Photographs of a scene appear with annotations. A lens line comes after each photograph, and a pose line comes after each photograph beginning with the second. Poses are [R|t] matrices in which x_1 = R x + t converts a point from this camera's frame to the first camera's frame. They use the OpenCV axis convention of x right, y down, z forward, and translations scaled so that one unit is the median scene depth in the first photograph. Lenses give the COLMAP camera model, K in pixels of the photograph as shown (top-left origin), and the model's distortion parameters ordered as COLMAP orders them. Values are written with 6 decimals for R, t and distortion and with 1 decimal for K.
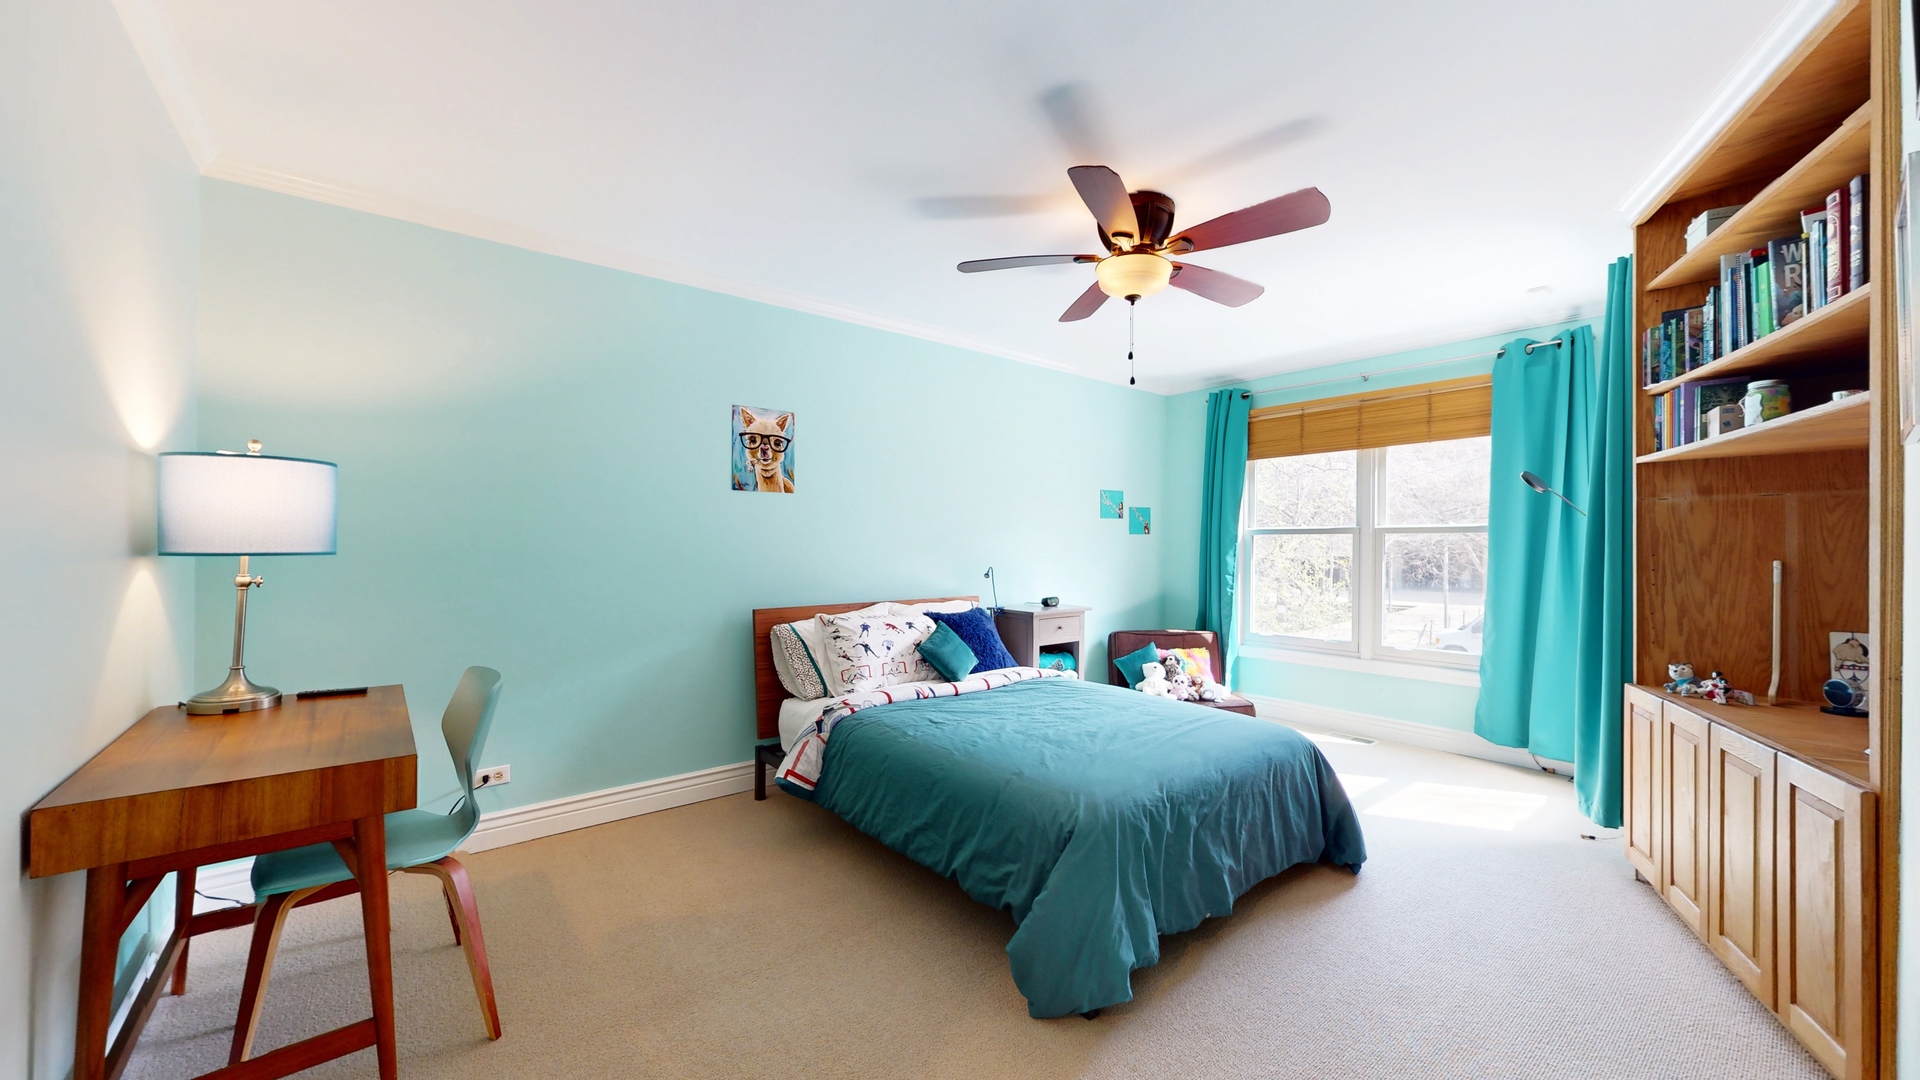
lens RADIAL K [[713.3, 0, 955.9], [0, 713.3, 541.3], [0, 0, 1]] dist [0.000756, 0.000365]
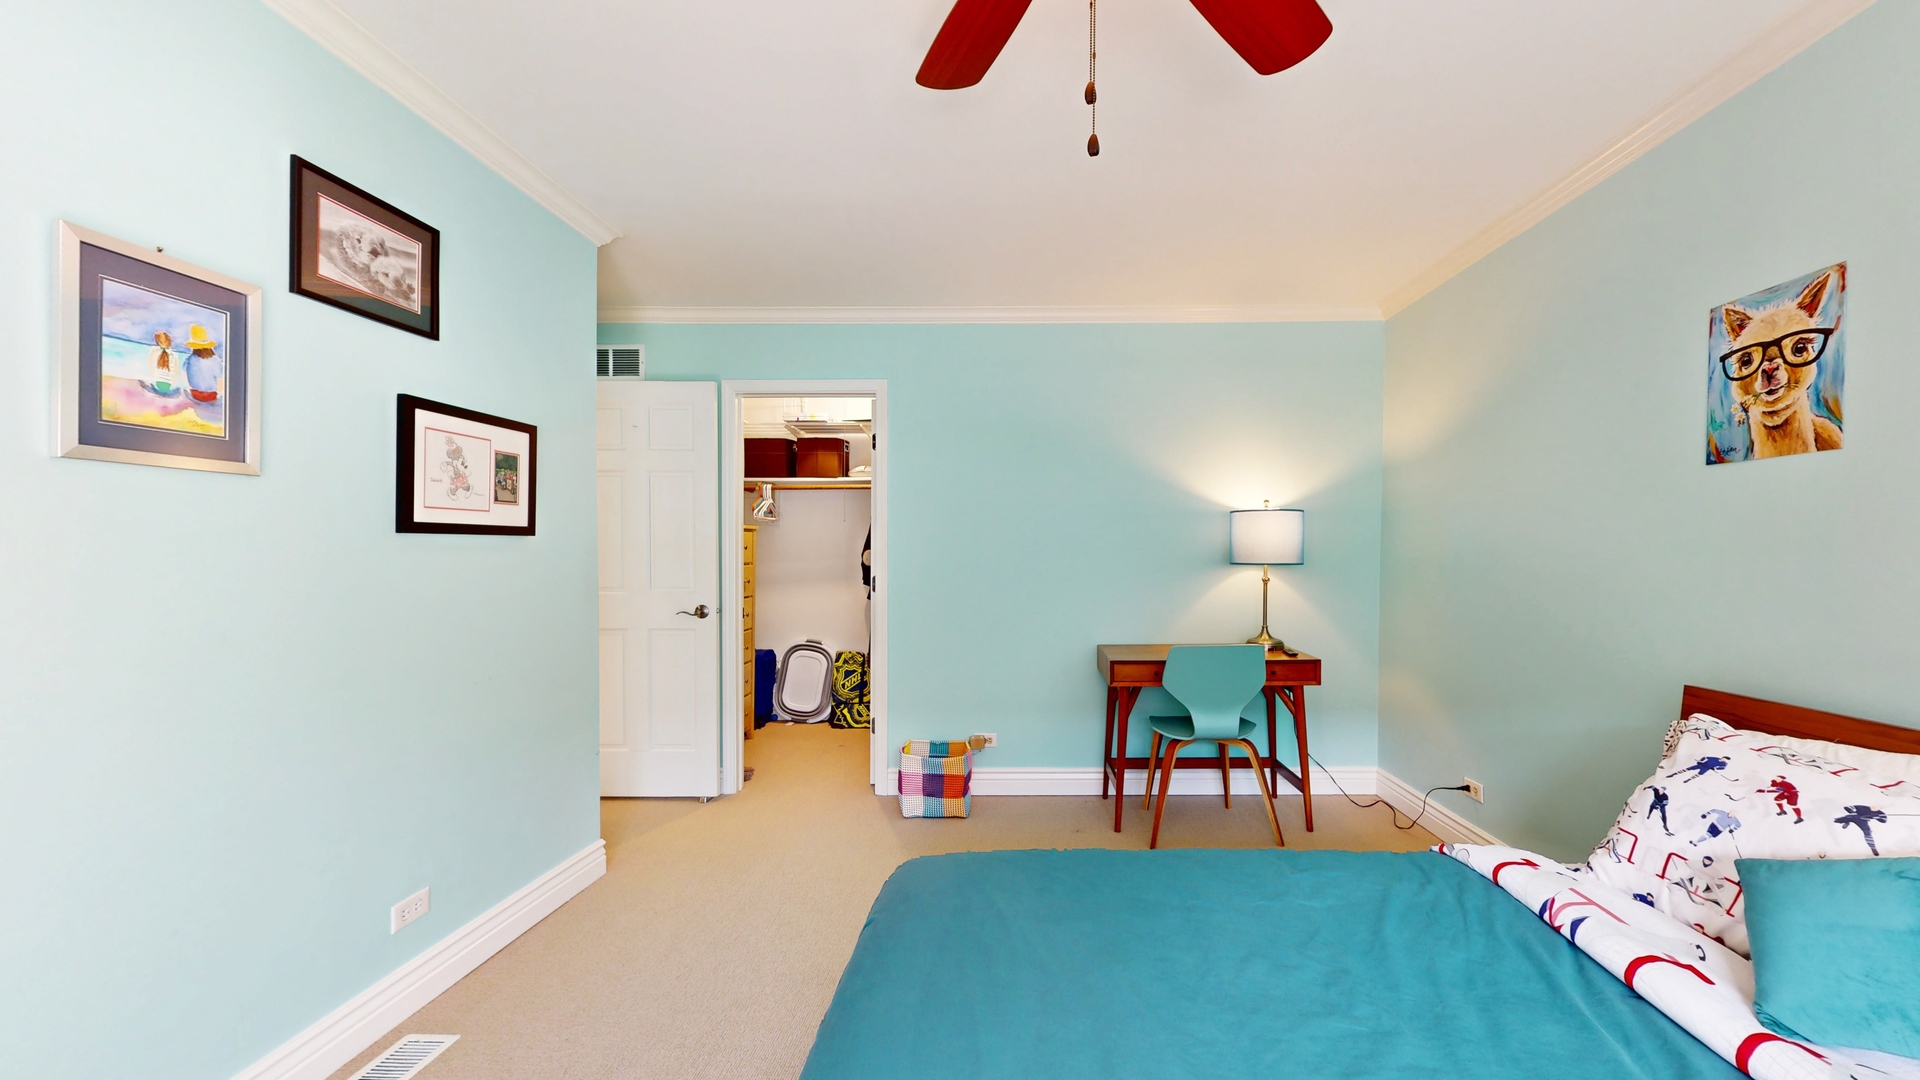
lens RADIAL K [[713.3, 0, 958.1], [0, 713.3, 545.2], [0, 0, 1]] dist [0.000756, 0.000365]
pose [[-0.709001, -0.003040, -0.705201, 0.472460], [0.008964, 0.999871, -0.013322, -0.007987], [0.705151, -0.015767, -0.708882, 0.958559]]
